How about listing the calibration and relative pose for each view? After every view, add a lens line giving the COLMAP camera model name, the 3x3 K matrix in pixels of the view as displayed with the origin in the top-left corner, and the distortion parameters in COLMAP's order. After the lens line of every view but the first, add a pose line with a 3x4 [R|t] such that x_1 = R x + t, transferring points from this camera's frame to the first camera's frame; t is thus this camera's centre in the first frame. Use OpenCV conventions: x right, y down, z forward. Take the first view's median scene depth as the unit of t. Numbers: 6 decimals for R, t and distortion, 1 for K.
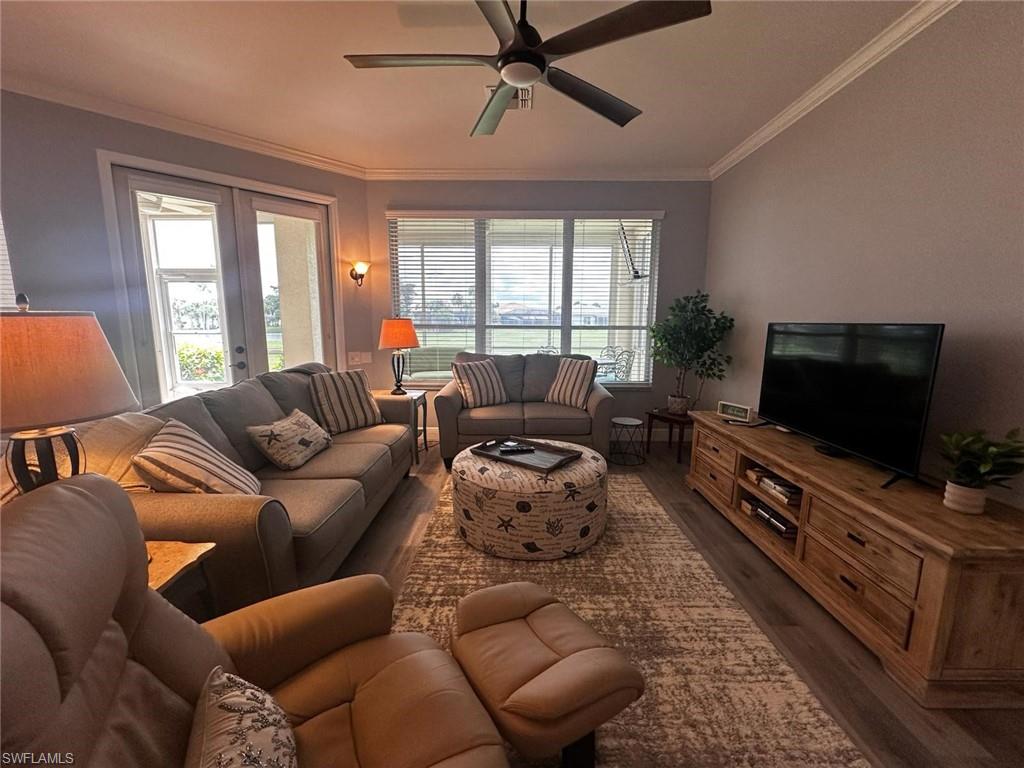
lens RADIAL K [[409.1, 0, 511.9], [0, 409.1, 385.2], [0, 0, 1]] dist [-0.002806, 0.000567]
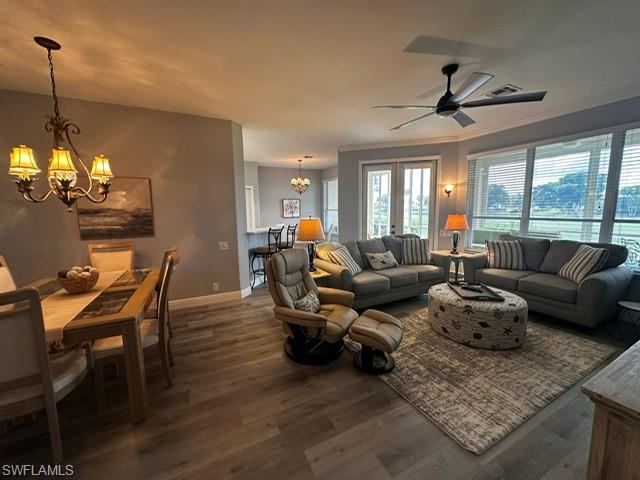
lens RADIAL K [[255.7, 0, 319.9], [0, 255.7, 239.1], [0, 0, 1]] dist [-0.002806, 0.000567]
pose [[0.464565, 0.093214, -0.880619, 0.702263], [-0.121217, 0.991778, 0.041032, -0.027225], [0.877203, 0.087684, 0.472045, -0.163183]]
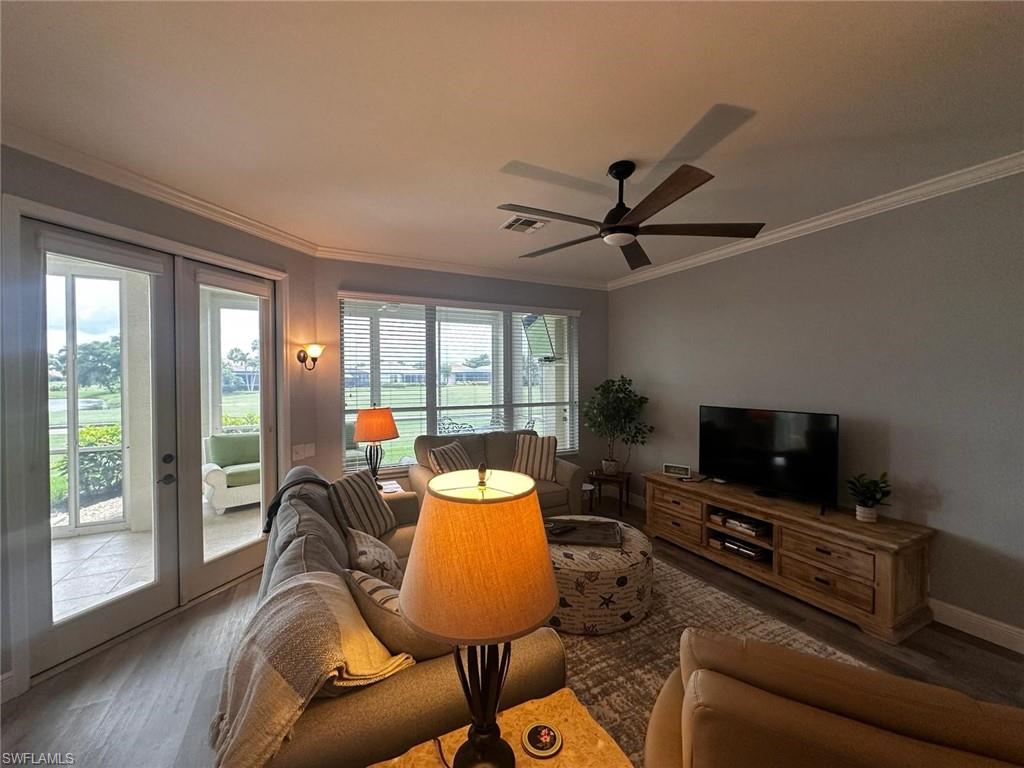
lens RADIAL K [[409.1, 0, 510.6], [0, 409.1, 386.4], [0, 0, 1]] dist [-0.002806, 0.000567]
pose [[0.887382, -0.019122, 0.460637, -0.628619], [0.080754, 0.990140, -0.114464, -0.113585], [-0.453907, 0.138771, 0.880177, 0.045393]]
